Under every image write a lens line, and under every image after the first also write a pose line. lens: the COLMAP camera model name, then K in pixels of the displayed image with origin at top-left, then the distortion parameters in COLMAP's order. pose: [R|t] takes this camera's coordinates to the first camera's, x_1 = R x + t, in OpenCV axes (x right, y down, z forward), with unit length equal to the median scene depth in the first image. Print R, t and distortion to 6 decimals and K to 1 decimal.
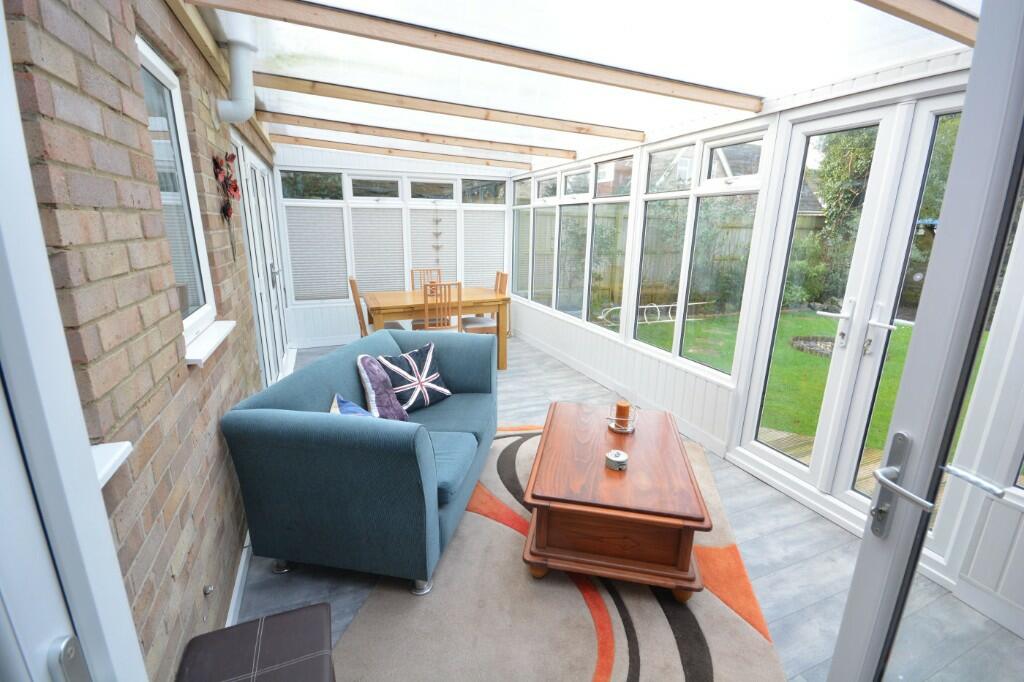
lens RADIAL K [[453.3, 0, 510.7], [0, 453.3, 342.6], [0, 0, 1]] dist [-0.001234, -0.001460]
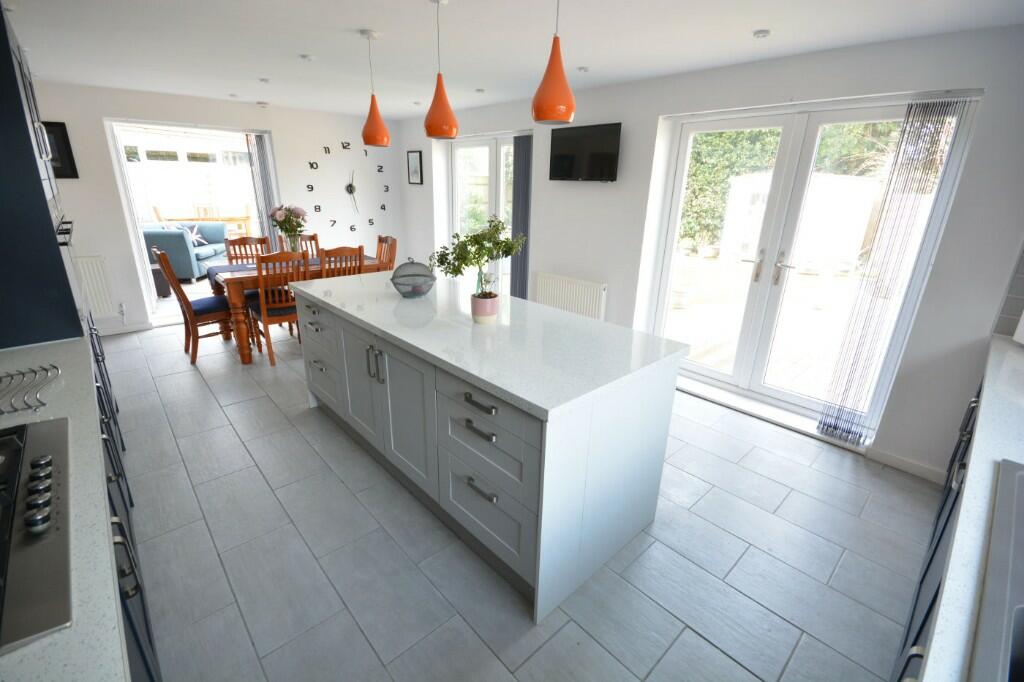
lens RADIAL K [[453.3, 0, 504.0], [0, 453.3, 342.3], [0, 0, 1]] dist [-0.001234, -0.001460]
pose [[0.945216, -0.098286, 0.311298, 0.588245], [0.072434, 0.992974, 0.093575, 0.532306], [-0.318307, -0.065900, 0.945694, -1.967151]]
